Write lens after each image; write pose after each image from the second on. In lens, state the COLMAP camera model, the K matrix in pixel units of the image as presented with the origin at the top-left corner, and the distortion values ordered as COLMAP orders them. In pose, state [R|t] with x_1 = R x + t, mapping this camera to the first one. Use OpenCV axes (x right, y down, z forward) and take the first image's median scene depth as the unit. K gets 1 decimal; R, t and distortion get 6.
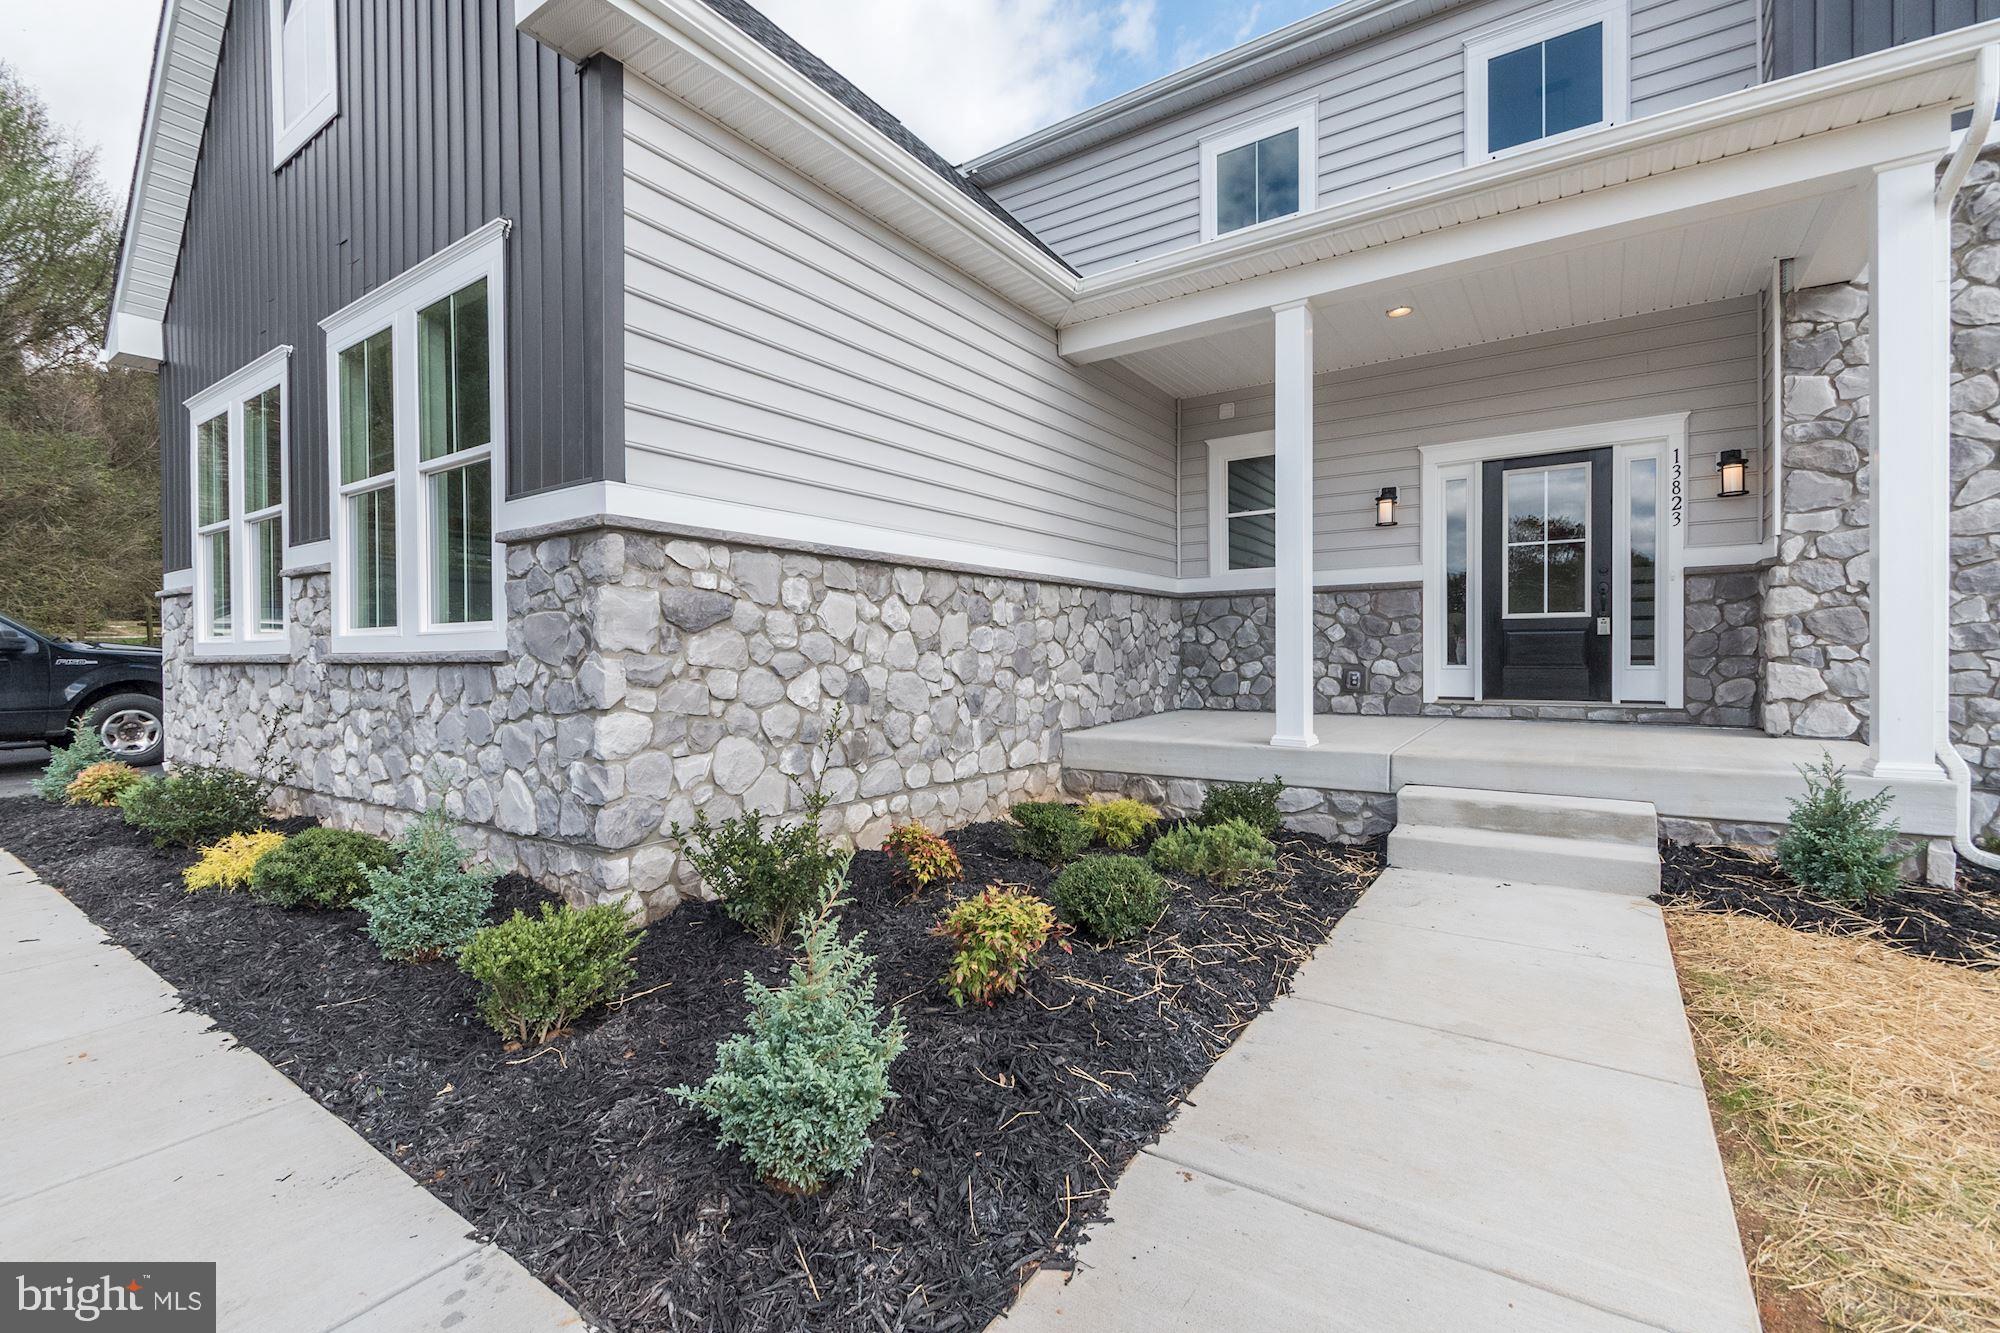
lens RADIAL K [[889.6, 0, 994.0], [0, 889.6, 658.2], [0, 0, 1]] dist [0.007083, -0.001655]
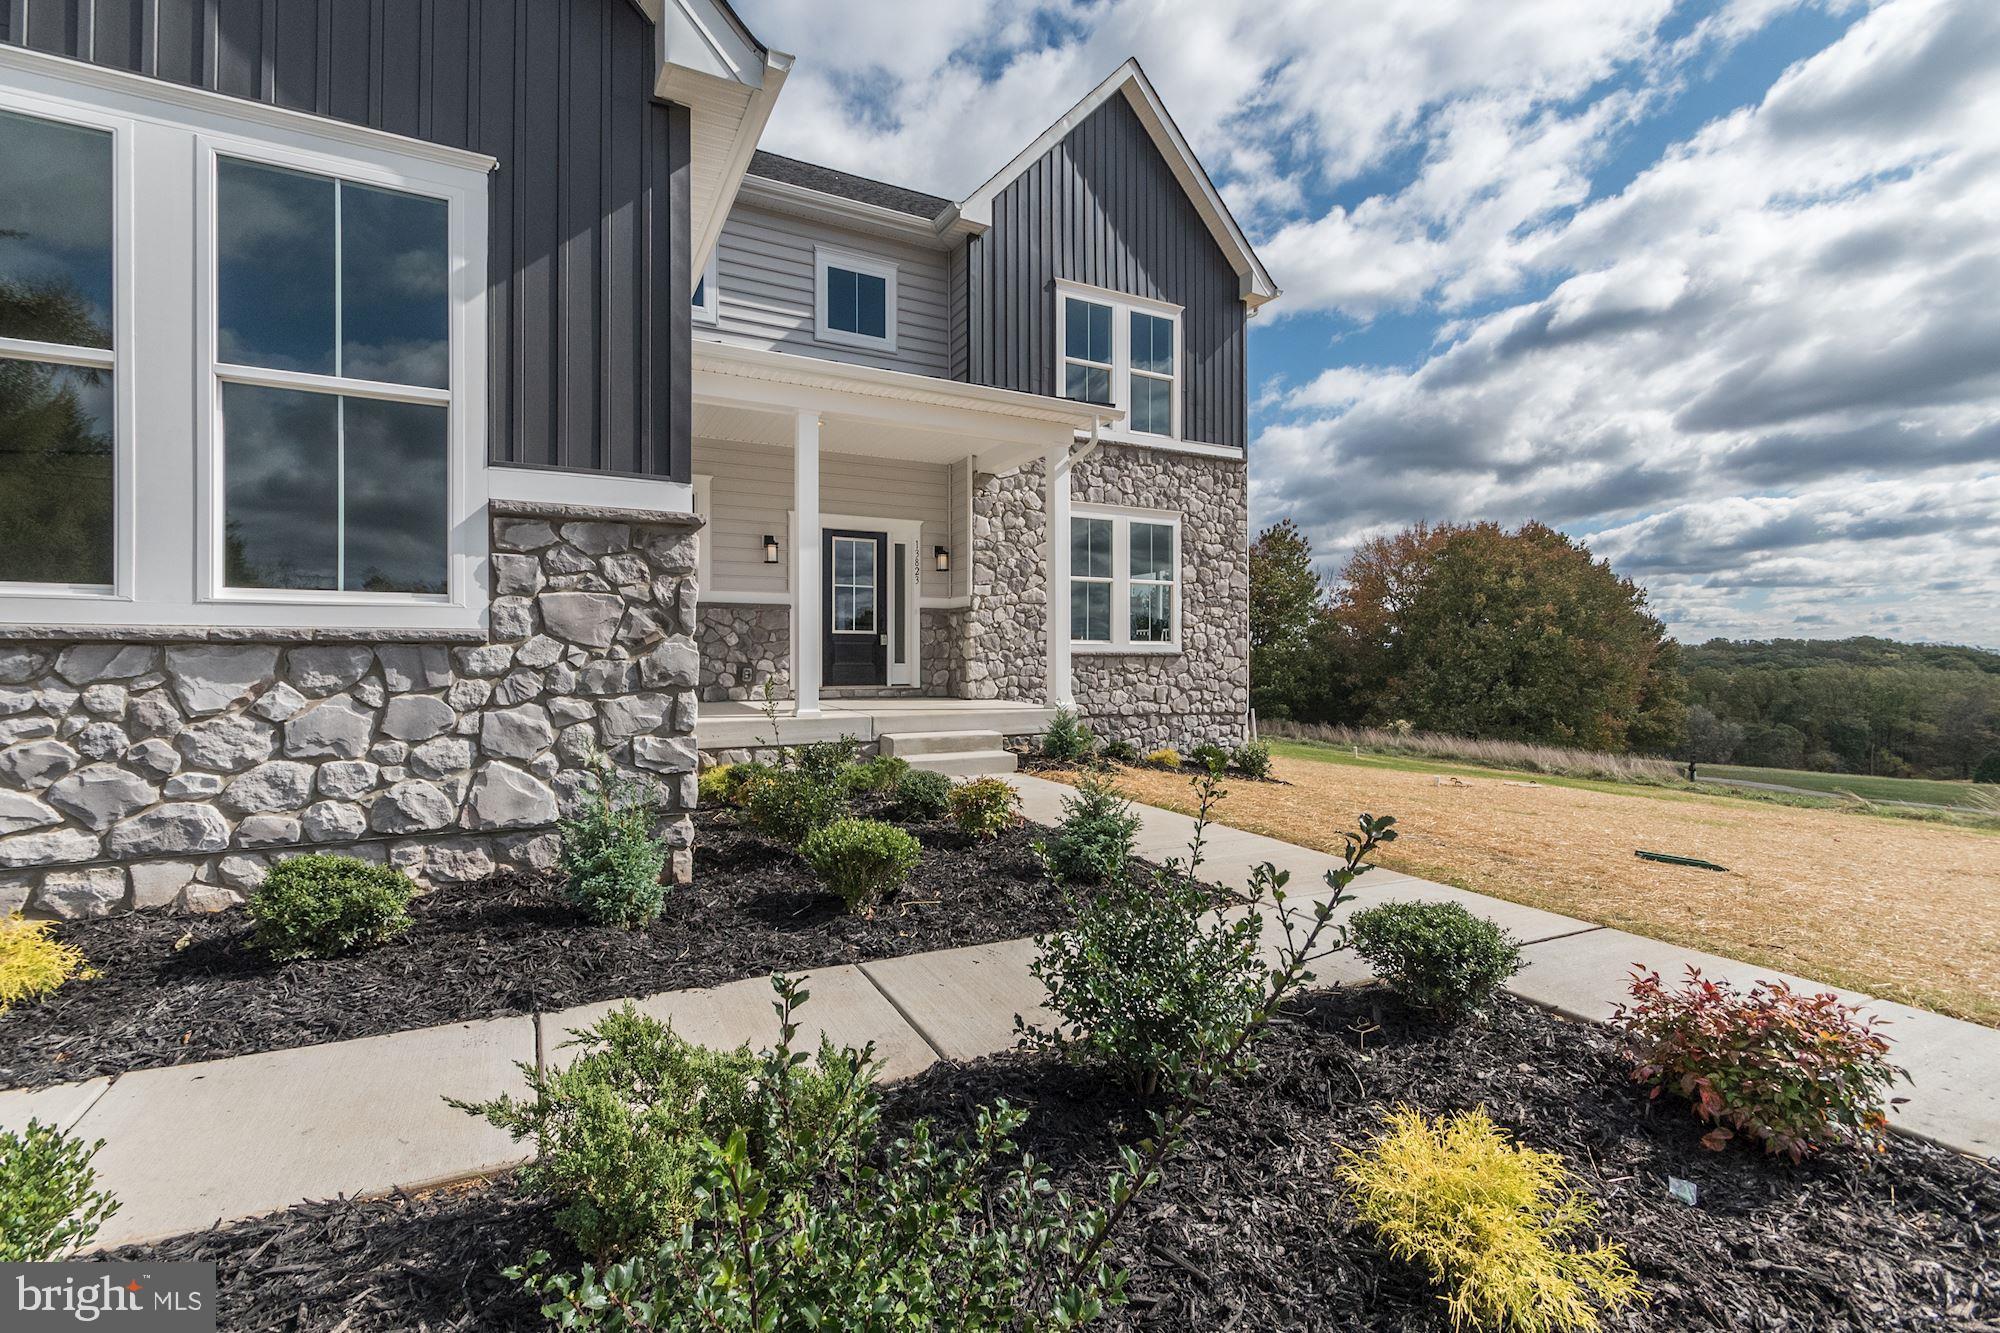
lens RADIAL K [[889.6, 0, 982.0], [0, 889.6, 664.1], [0, 0, 1]] dist [0.007083, -0.001655]
pose [[0.450525, 0.003937, 0.892755, -0.766521], [0.004619, 0.999967, -0.006742, 0.022758], [-0.892752, 0.007161, 0.450492, 0.097758]]
